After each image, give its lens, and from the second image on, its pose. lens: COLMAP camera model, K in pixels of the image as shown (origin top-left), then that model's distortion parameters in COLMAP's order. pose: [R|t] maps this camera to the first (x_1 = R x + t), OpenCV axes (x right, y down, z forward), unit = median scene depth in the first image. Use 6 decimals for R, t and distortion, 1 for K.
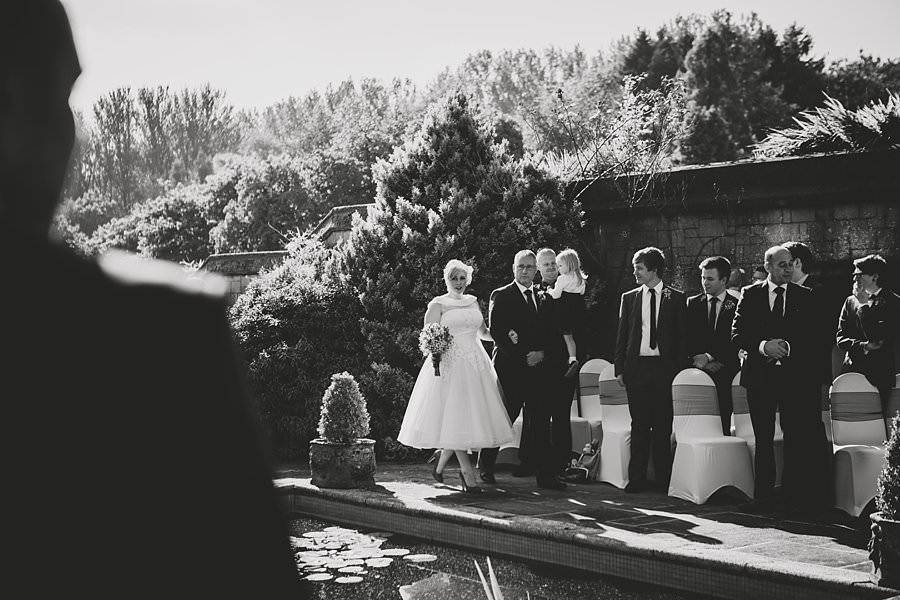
lens RADIAL K [[1463.3, 0, 450.0], [0, 1463.3, 300.0], [0, 0, 1]] dist [-0.013965, -0.027468]
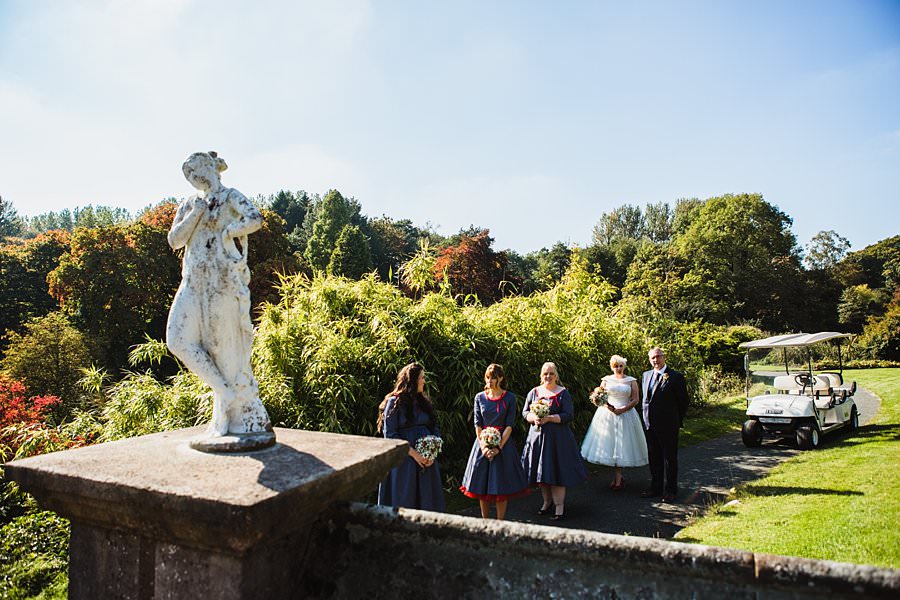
lens RADIAL K [[617.2, 0, 450.0], [0, 617.2, 300.0], [0, 0, 1]] dist [-0.099230, 0.069230]
pose [[0.869619, 0.048859, 0.491300, -1.301941], [-0.024219, 0.998115, -0.056393, -0.016269], [-0.493129, 0.037142, 0.869163, 4.066364]]
